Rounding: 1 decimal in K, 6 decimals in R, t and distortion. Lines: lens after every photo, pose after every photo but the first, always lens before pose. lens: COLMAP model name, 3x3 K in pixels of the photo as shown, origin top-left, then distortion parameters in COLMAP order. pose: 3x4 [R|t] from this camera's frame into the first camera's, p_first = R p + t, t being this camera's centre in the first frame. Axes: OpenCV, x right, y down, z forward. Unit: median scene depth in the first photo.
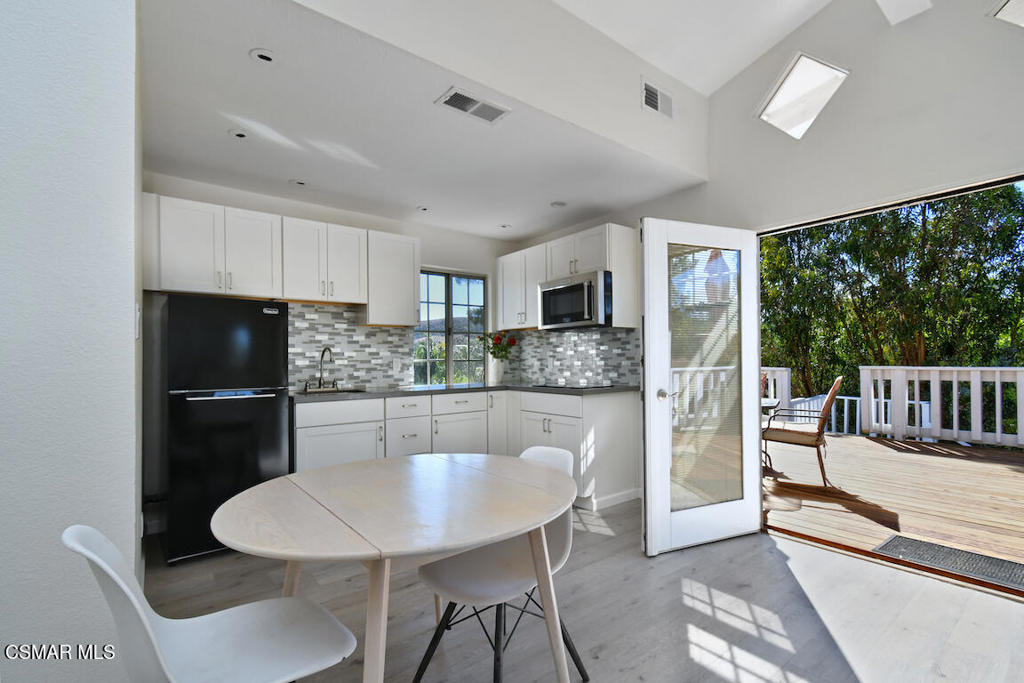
lens RADIAL K [[462.9, 0, 513.2], [0, 462.9, 360.0], [0, 0, 1]] dist [0.000283, 0.000025]
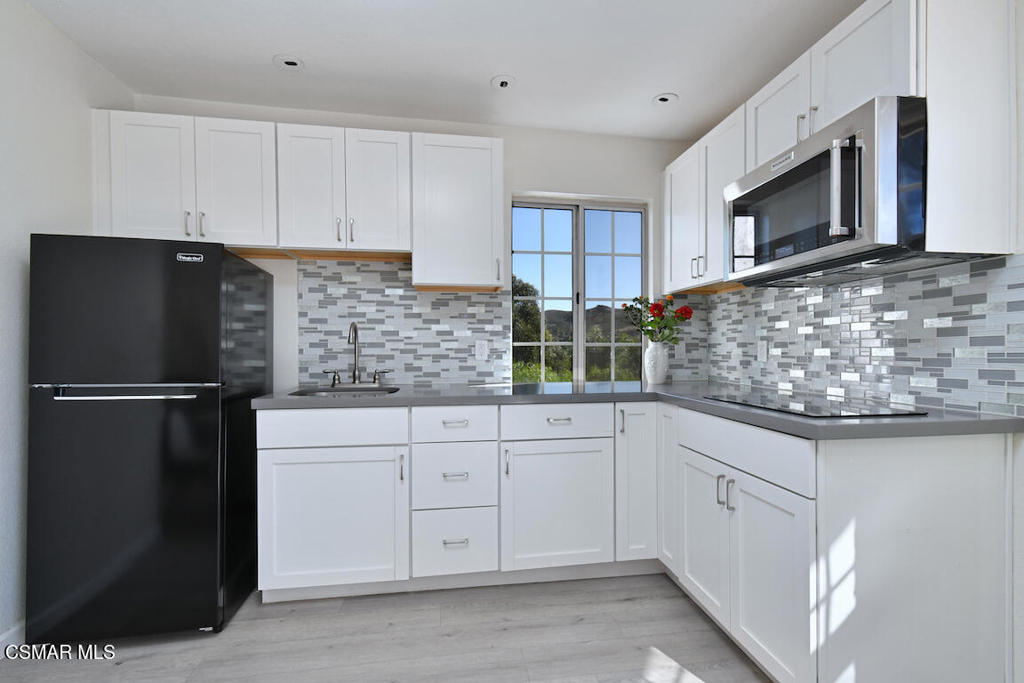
lens RADIAL K [[452.1, 0, 516.5], [0, 452.1, 352.1], [0, 0, 1]] dist [0.002397, 0.000197]
pose [[0.874669, 0.014439, -0.484505, 0.098198], [-0.009475, 0.999875, 0.012693, 0.004381], [0.484627, -0.006512, 0.874696, 0.489105]]
